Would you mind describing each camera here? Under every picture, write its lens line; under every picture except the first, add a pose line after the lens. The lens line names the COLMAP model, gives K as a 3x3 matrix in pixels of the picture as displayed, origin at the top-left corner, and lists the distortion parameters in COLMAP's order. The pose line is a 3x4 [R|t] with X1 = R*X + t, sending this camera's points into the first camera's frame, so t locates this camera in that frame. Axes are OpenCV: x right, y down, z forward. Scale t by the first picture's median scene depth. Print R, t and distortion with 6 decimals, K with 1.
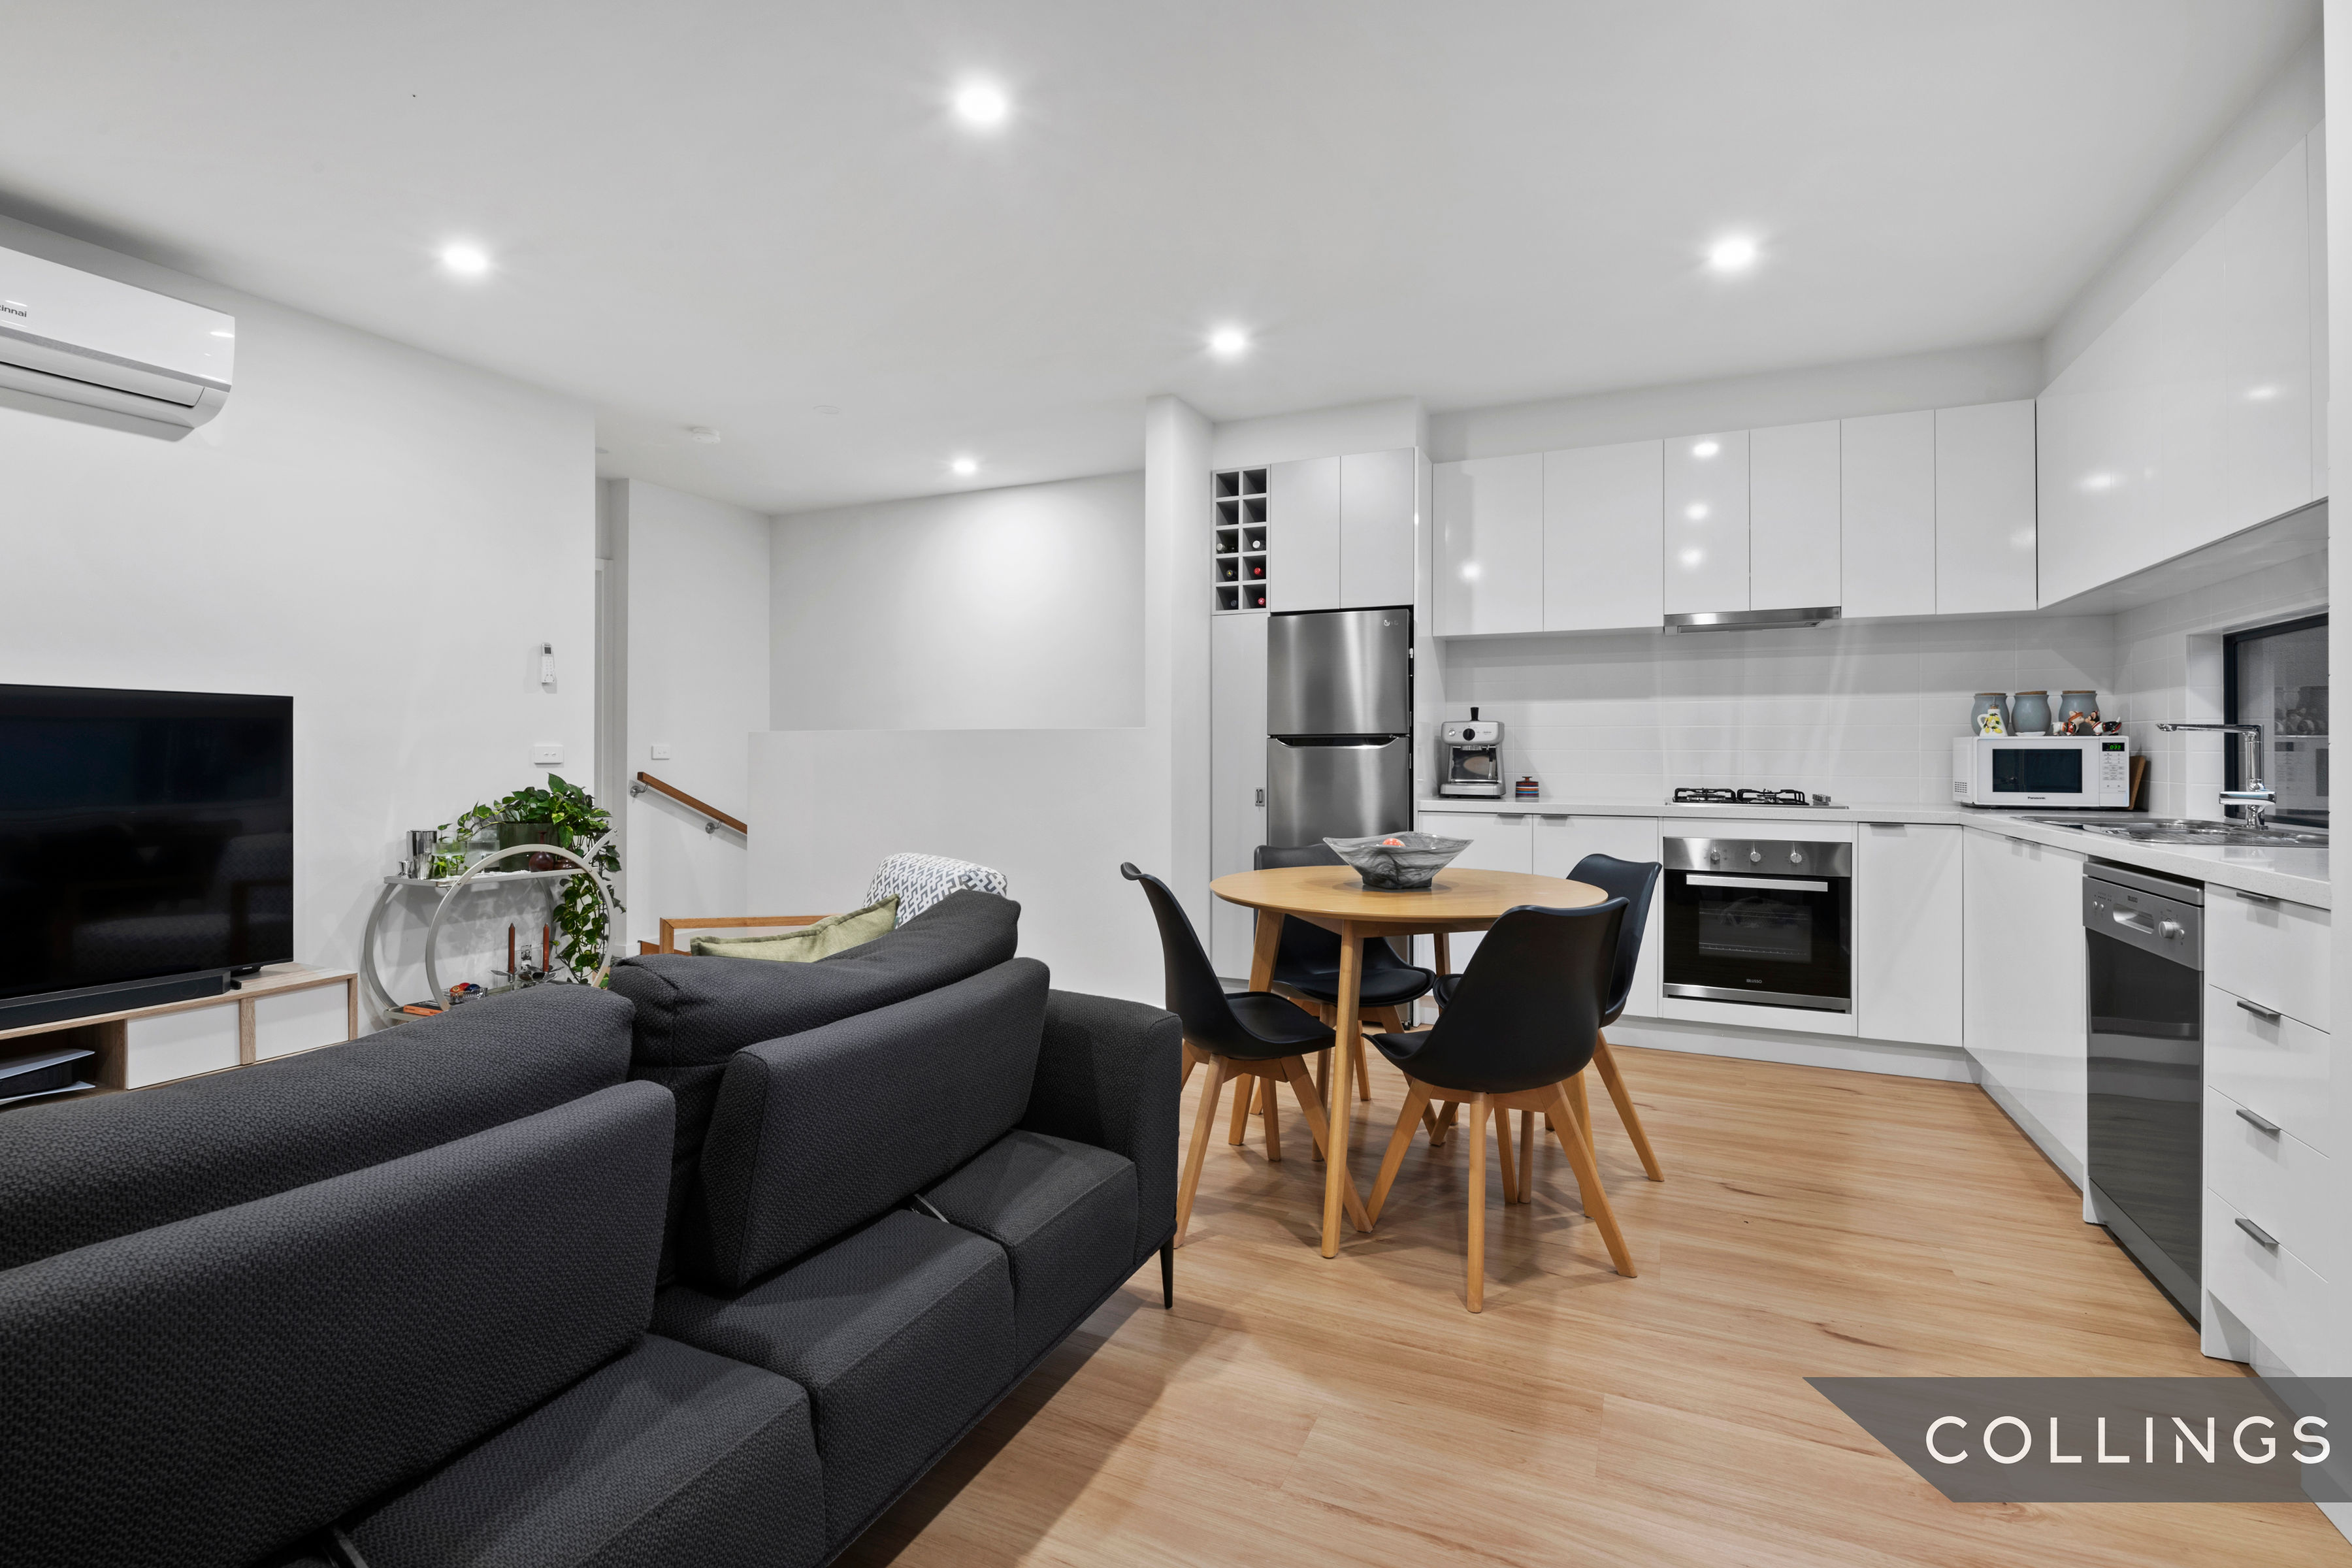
lens RADIAL K [[1057.4, 0, 1173.6], [0, 1057.4, 752.6], [0, 0, 1]] dist [-0.027368, -0.000073]
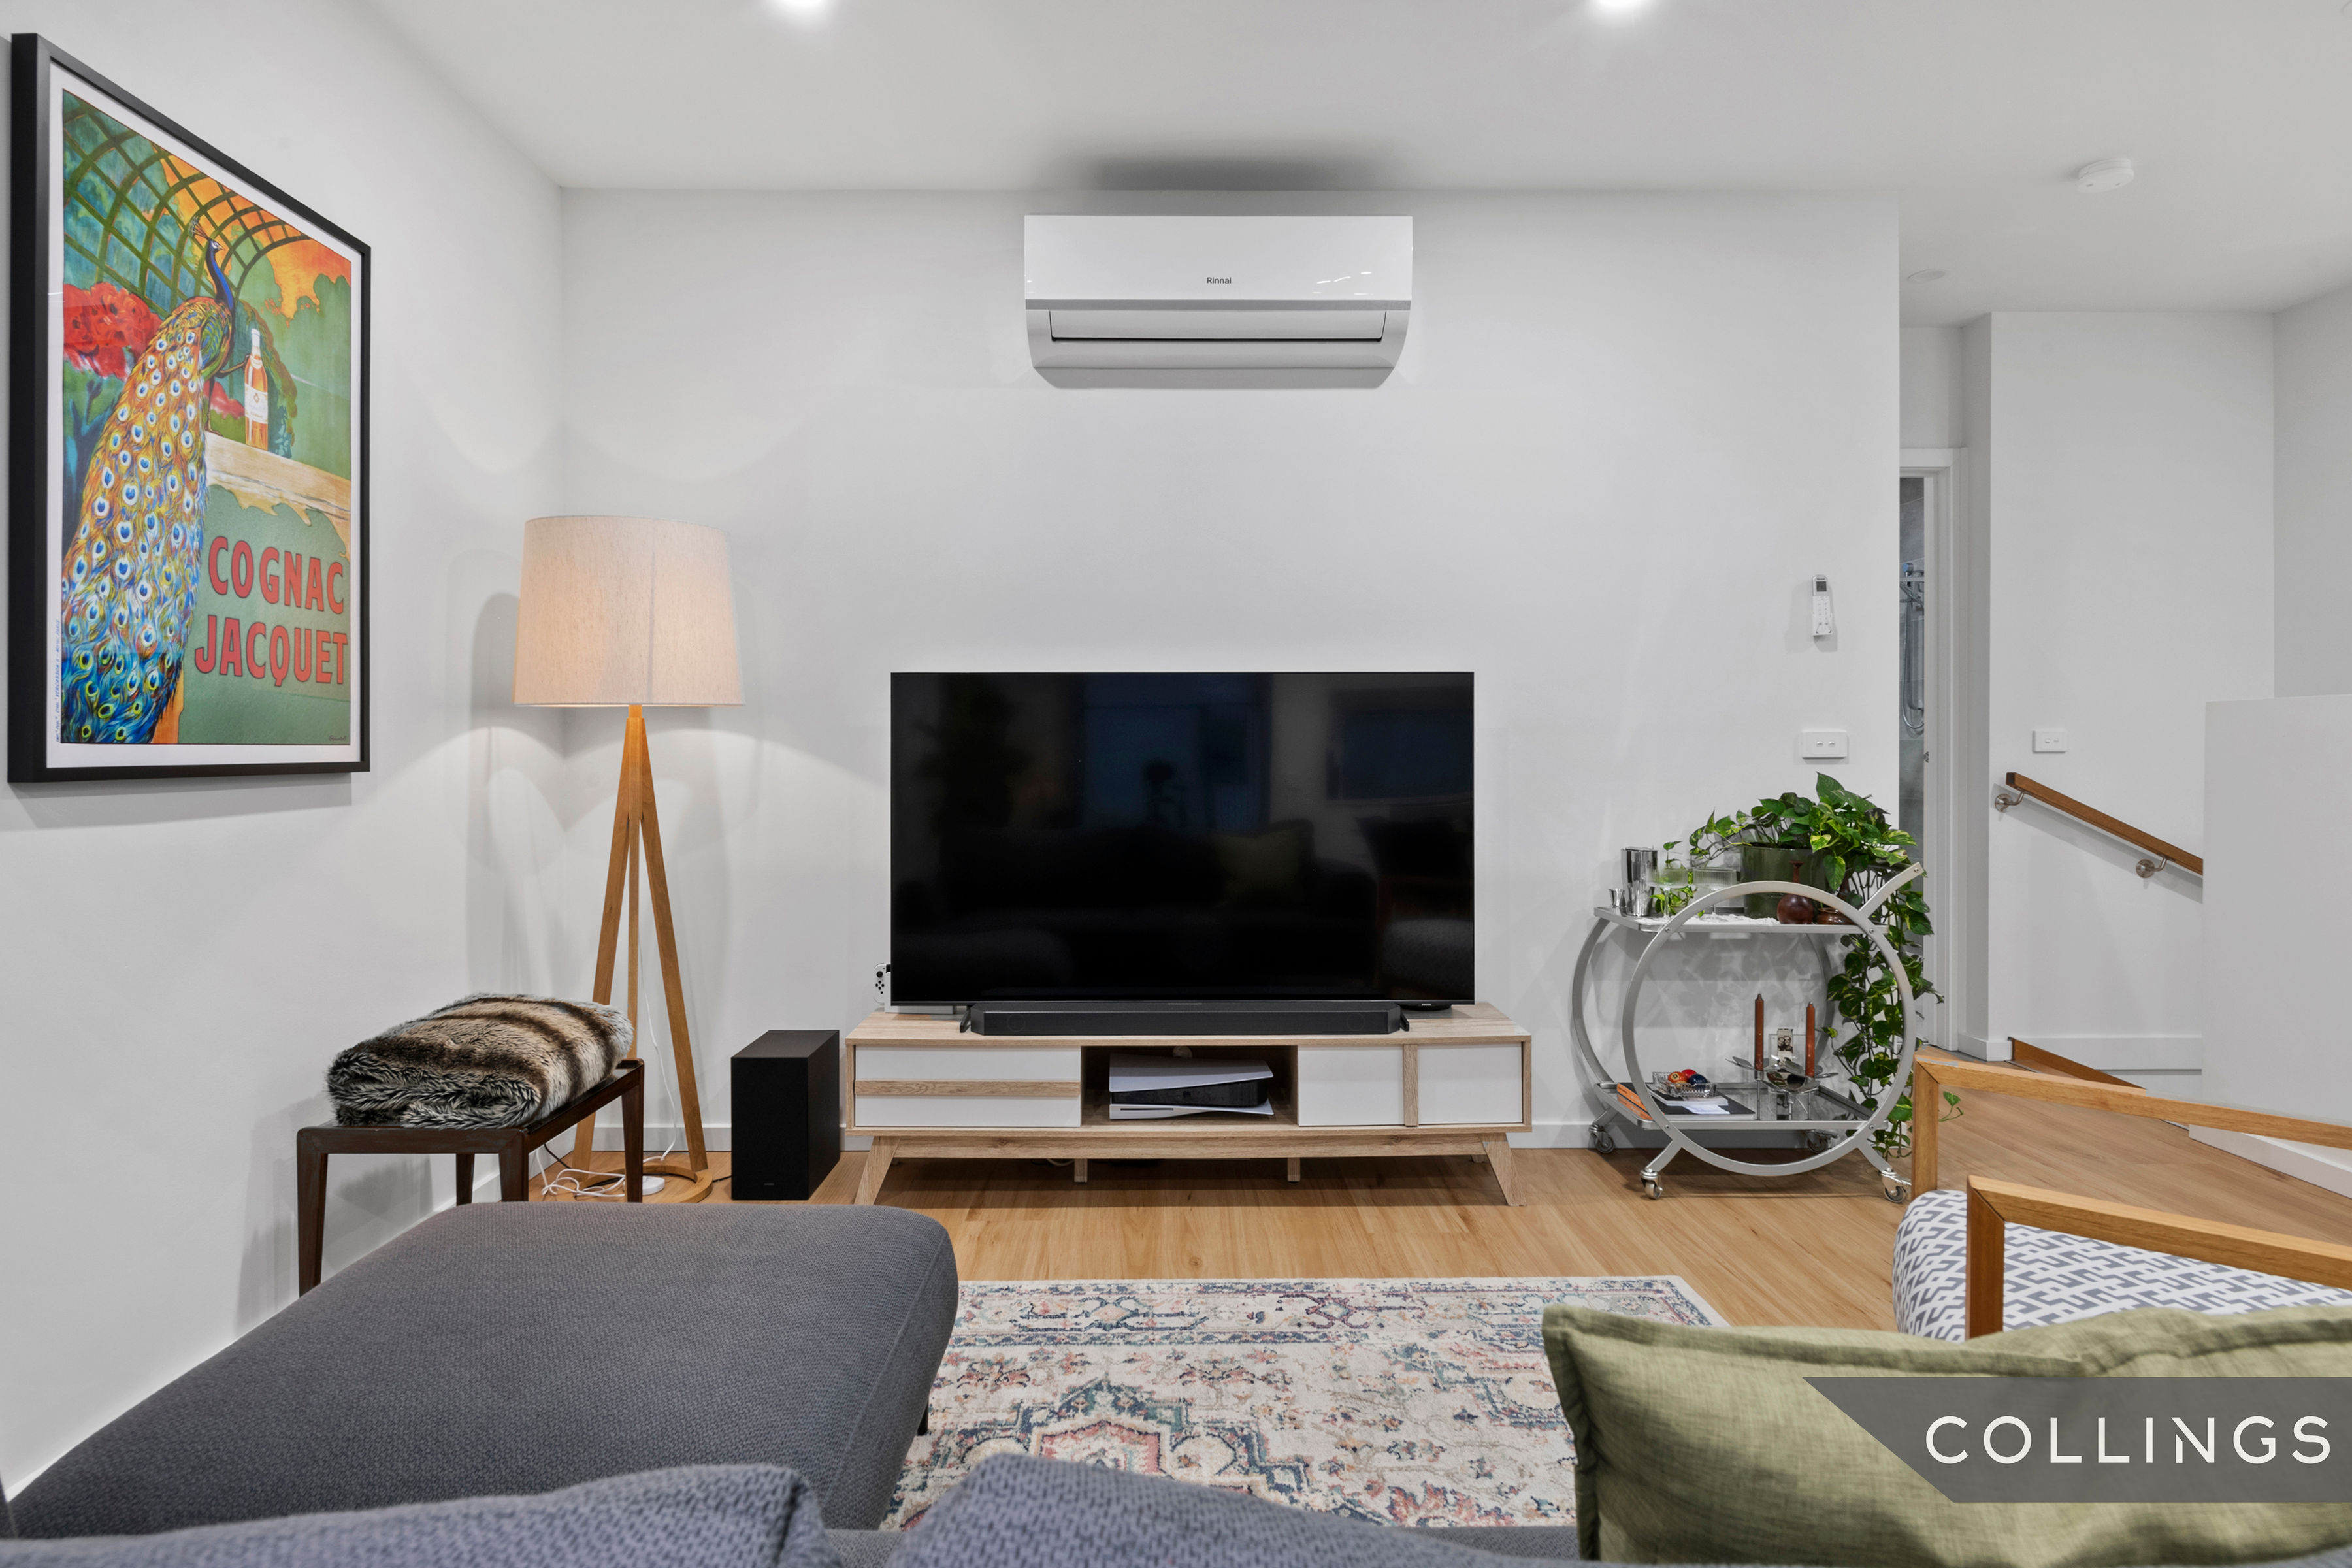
lens RADIAL K [[1253.0, 0, 1174.8], [0, 1253.0, 756.4], [0, 0, 1]] dist [-0.000193, 0.000346]
pose [[0.437459, 0.004454, -0.899227, -0.069852], [0.003687, 0.999970, 0.006747, 0.002671], [0.899231, -0.006267, 0.437430, 0.303757]]
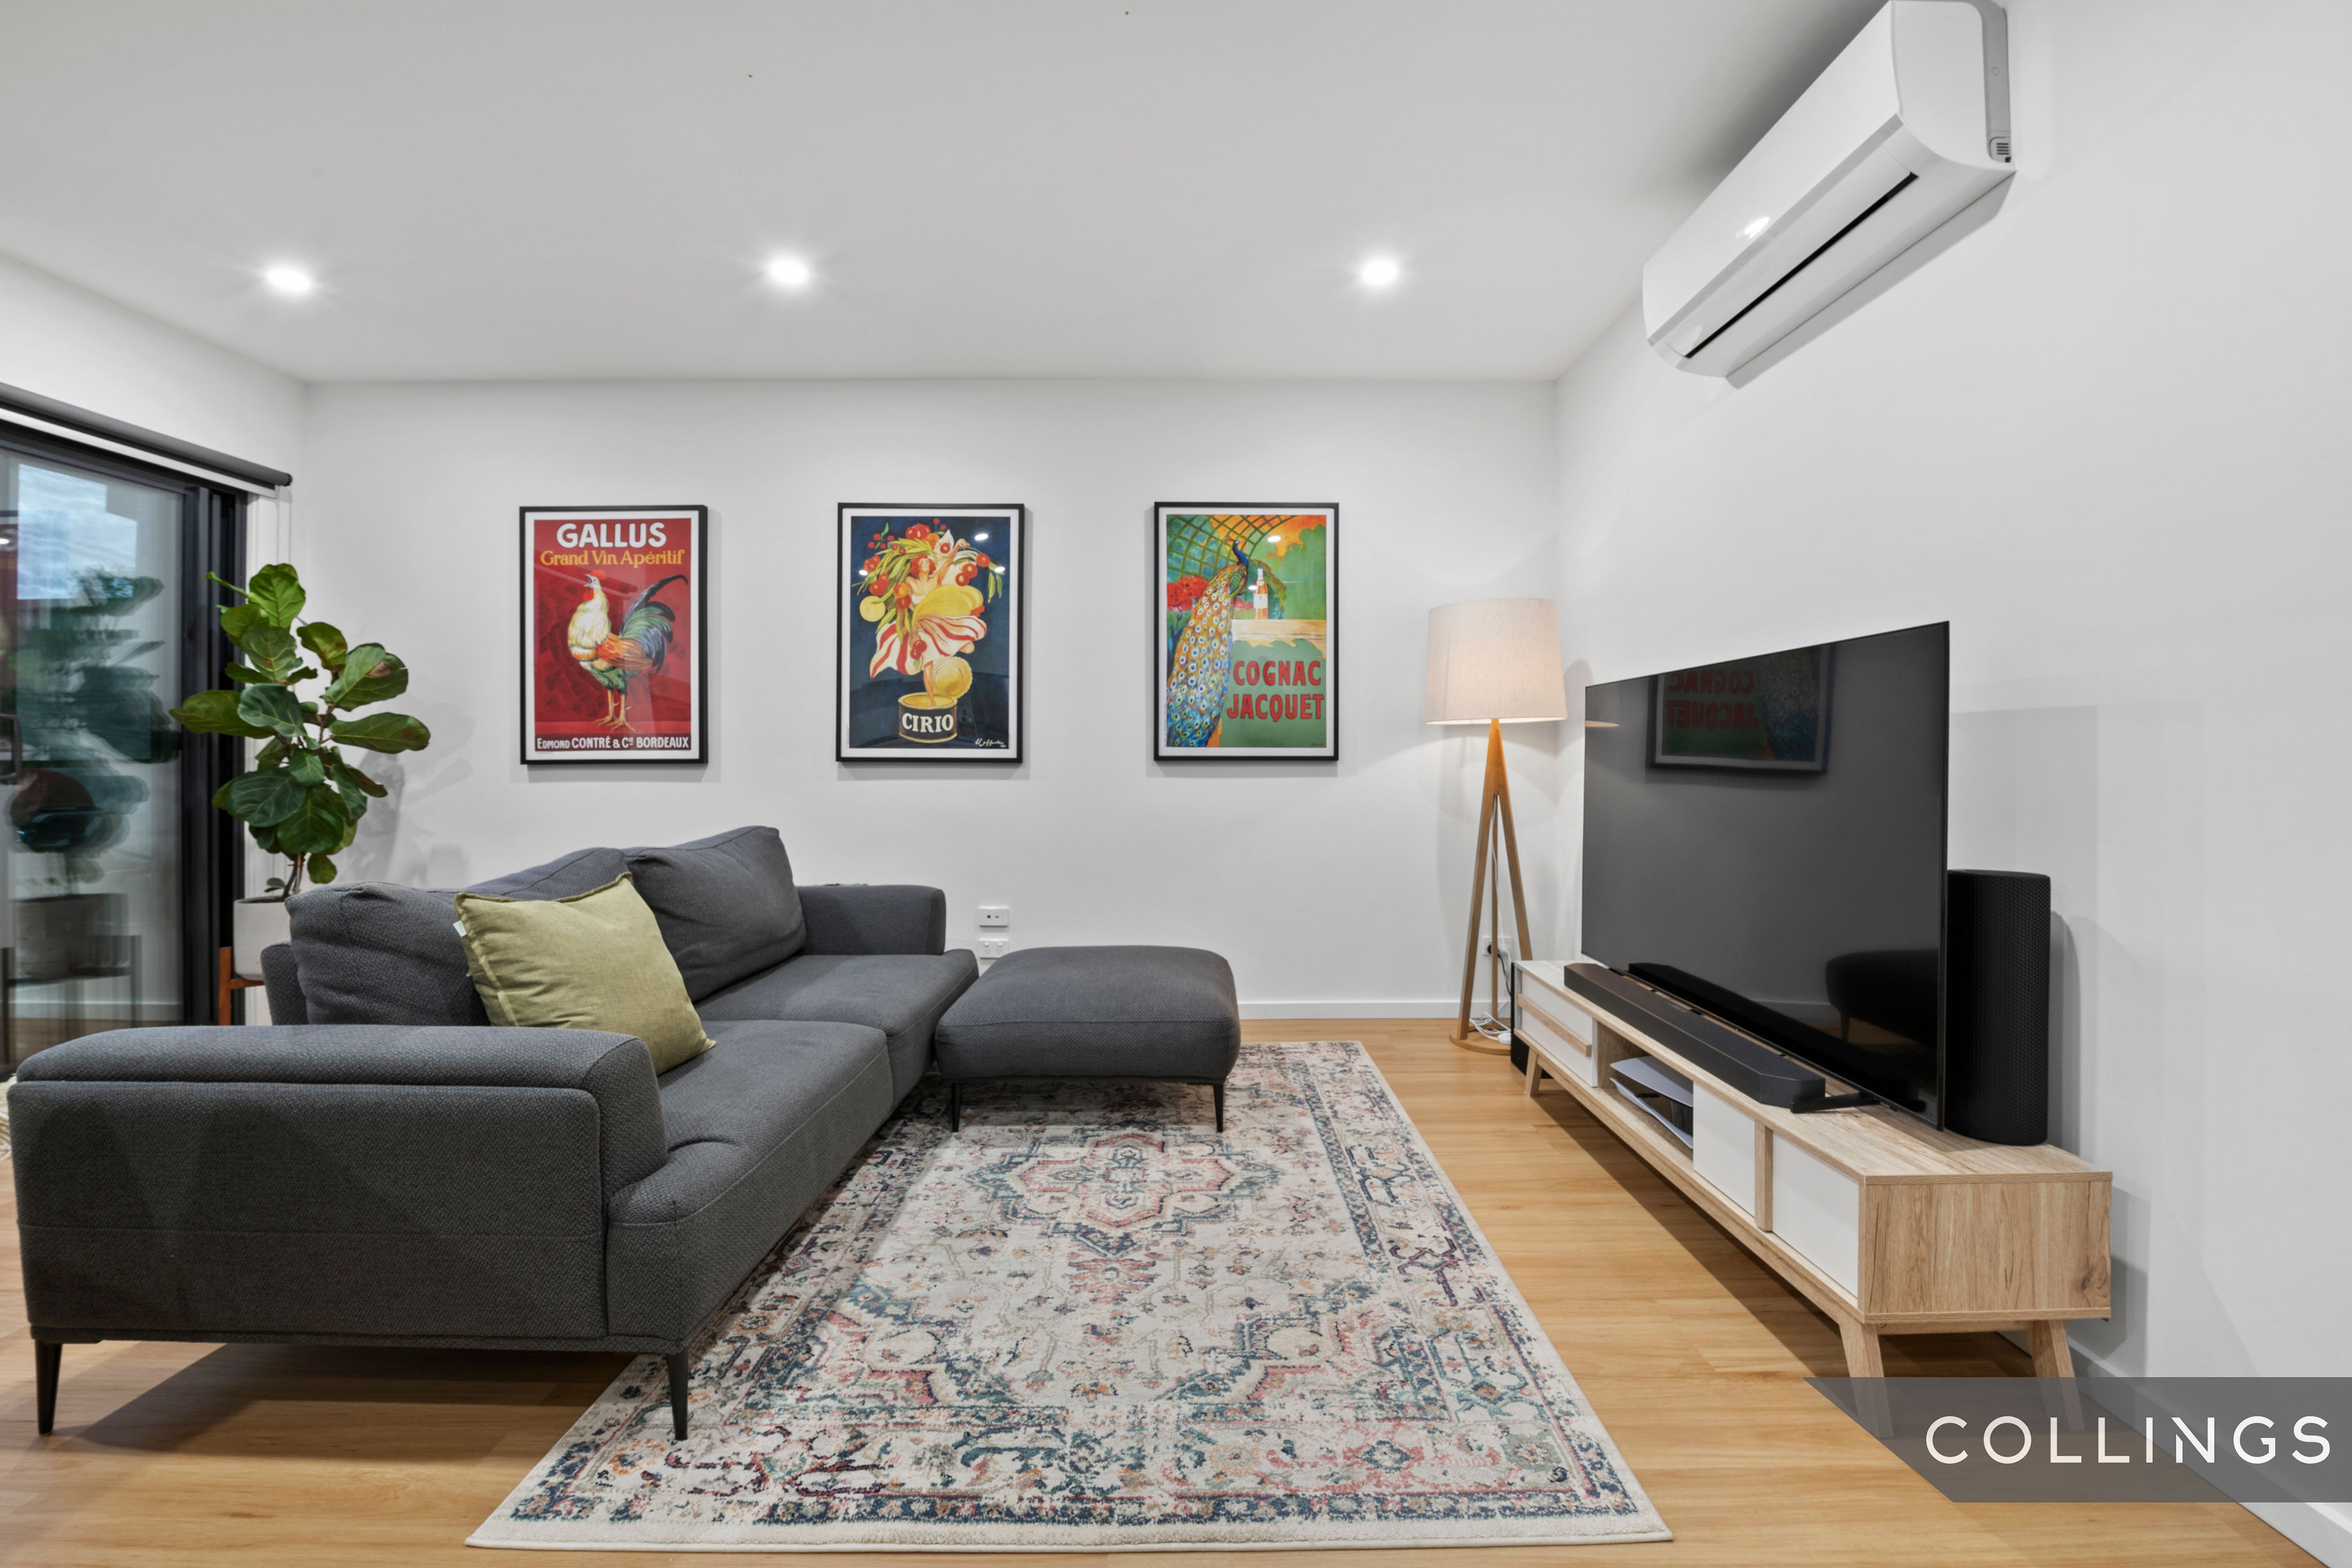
lens RADIAL K [[974.8, 0, 1182.1], [0, 974.8, 760.0], [0, 0, 1]] dist [-0.029761, -0.000085]
pose [[-0.905791, -0.004386, -0.423702, -0.247304], [-0.003990, 0.999990, -0.001823, 0.014417], [0.423706, 0.000039, -0.905800, 1.039396]]
